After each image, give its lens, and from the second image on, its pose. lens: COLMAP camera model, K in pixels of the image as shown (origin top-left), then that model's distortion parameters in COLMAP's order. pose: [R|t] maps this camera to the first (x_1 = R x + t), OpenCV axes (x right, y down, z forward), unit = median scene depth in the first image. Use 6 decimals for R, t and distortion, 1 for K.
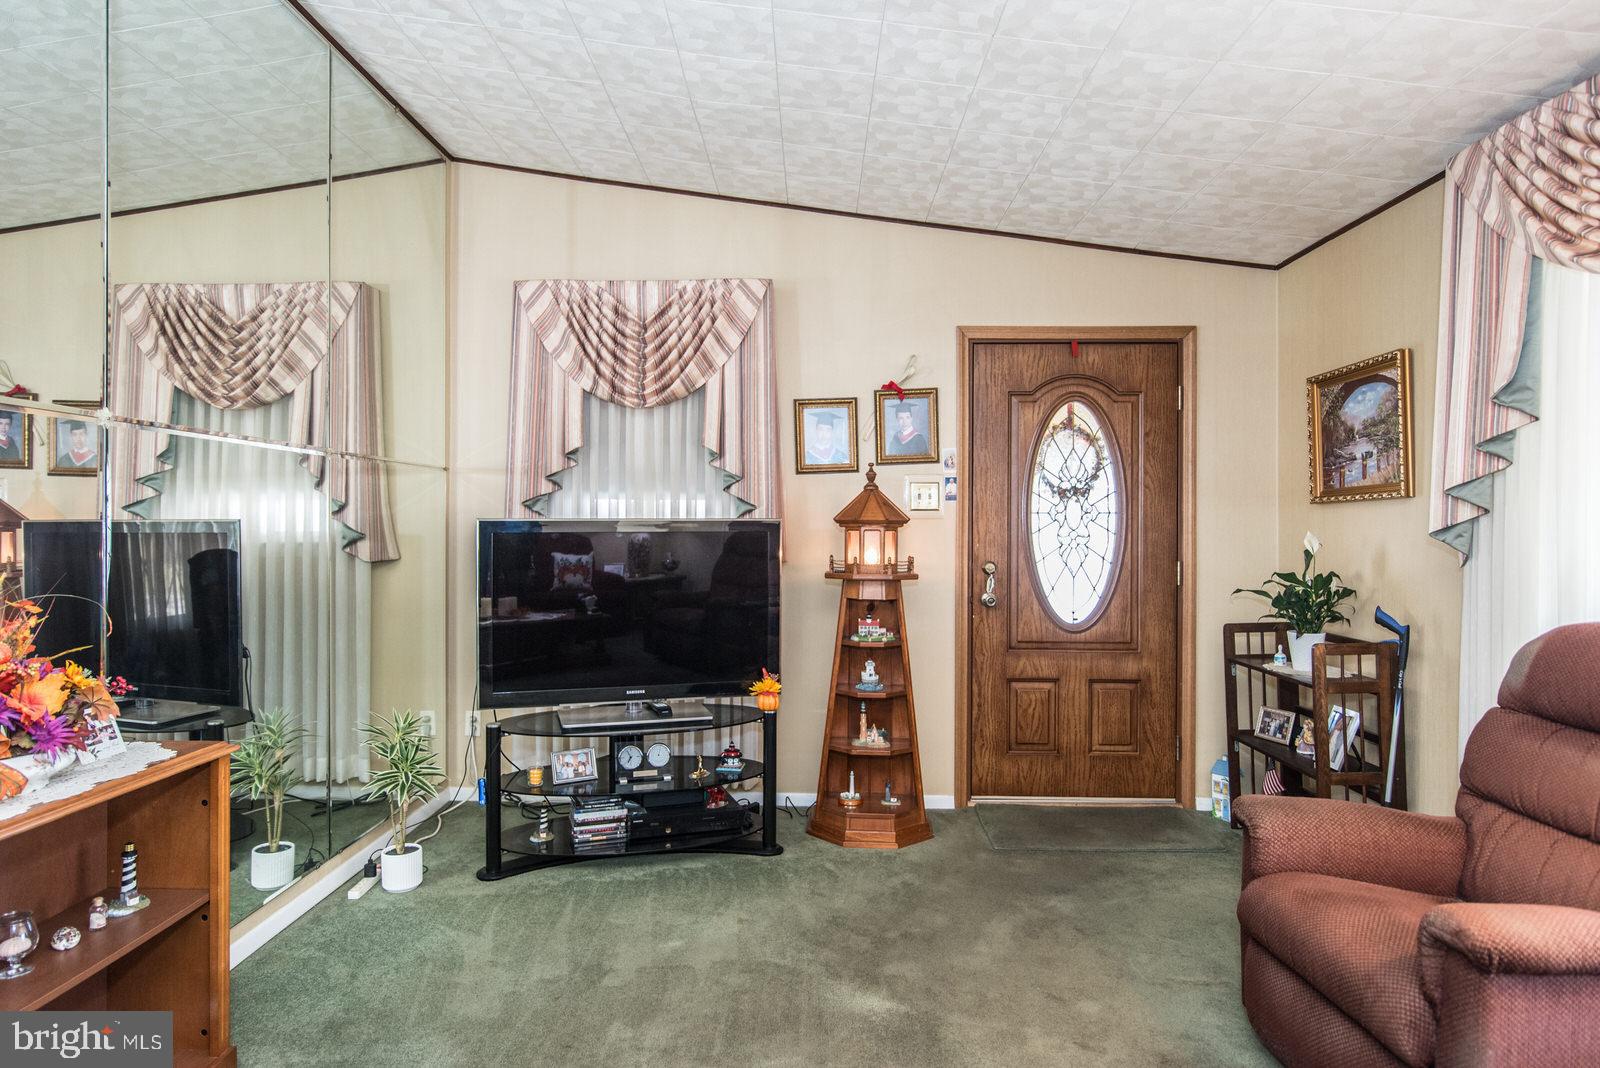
lens RADIAL K [[948.2, 0, 800.0], [0, 948.2, 534.0], [0, 0, 1]] dist [-0.000903, 0.000067]
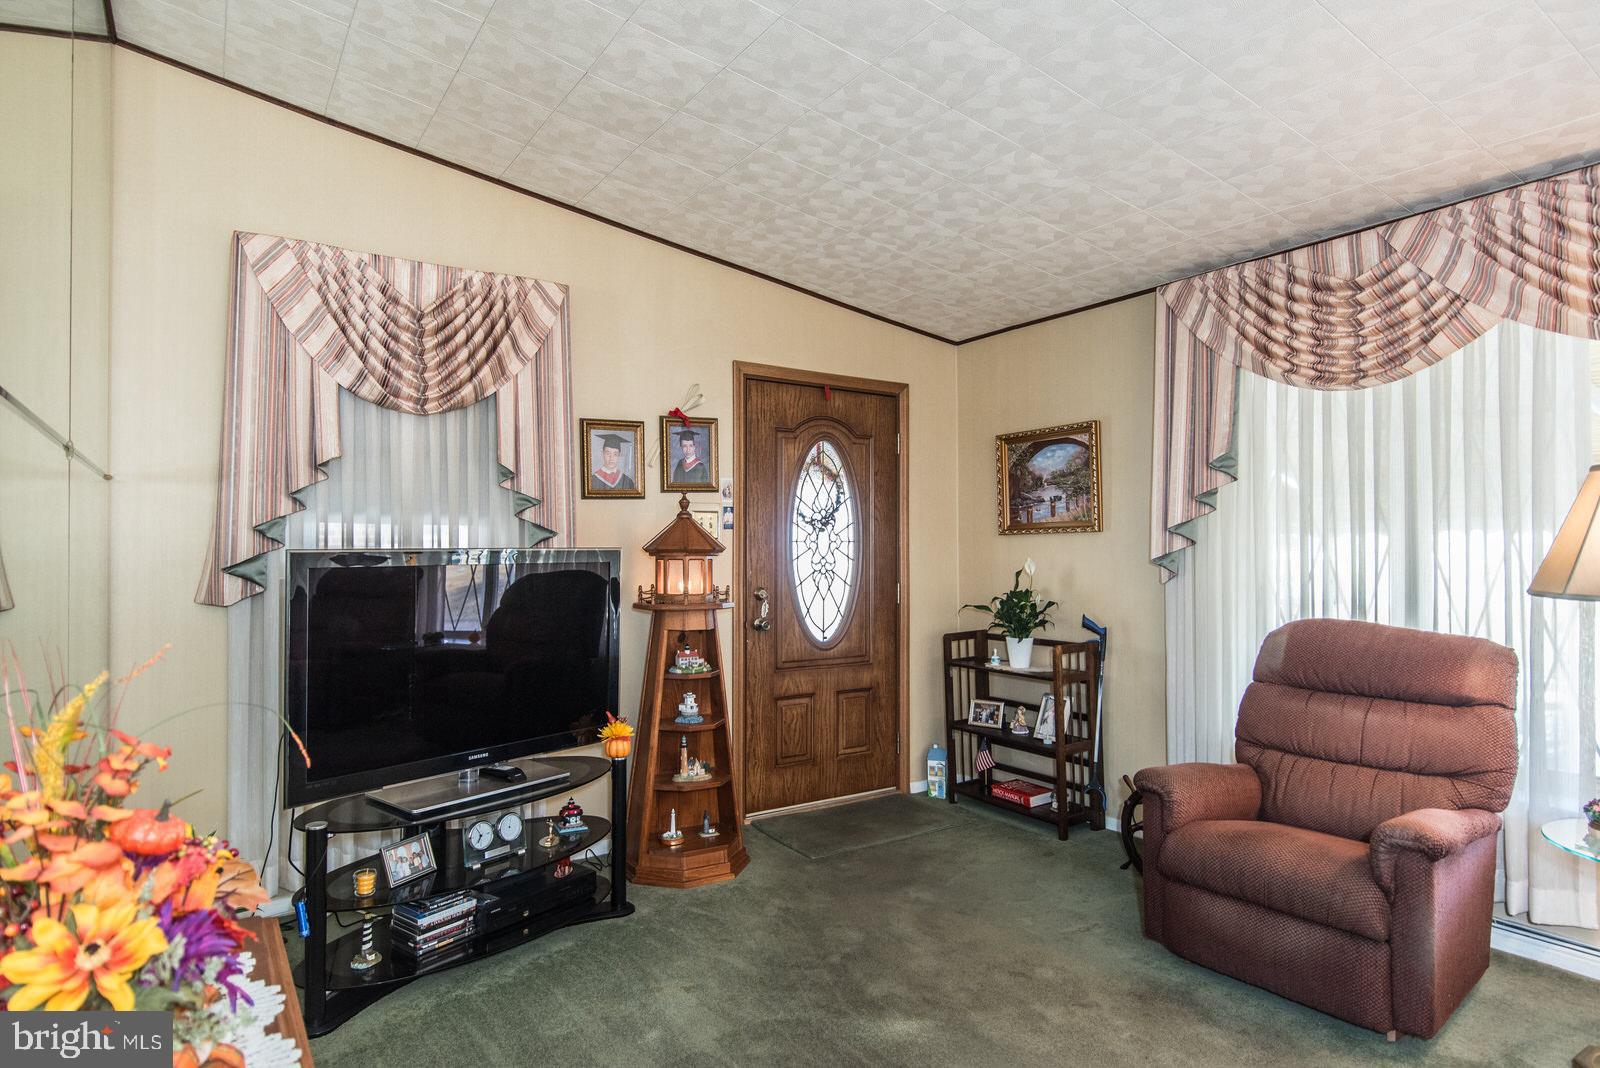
lens RADIAL K [[899.0, 0, 801.6], [0, 899.0, 547.3], [0, 0, 1]] dist [0.001723, 0.000670]
pose [[0.818094, -0.001392, 0.575083, -0.347857], [0.006886, 0.999949, -0.007375, -0.008405], [-0.575043, 0.009993, 0.818062, 0.164548]]
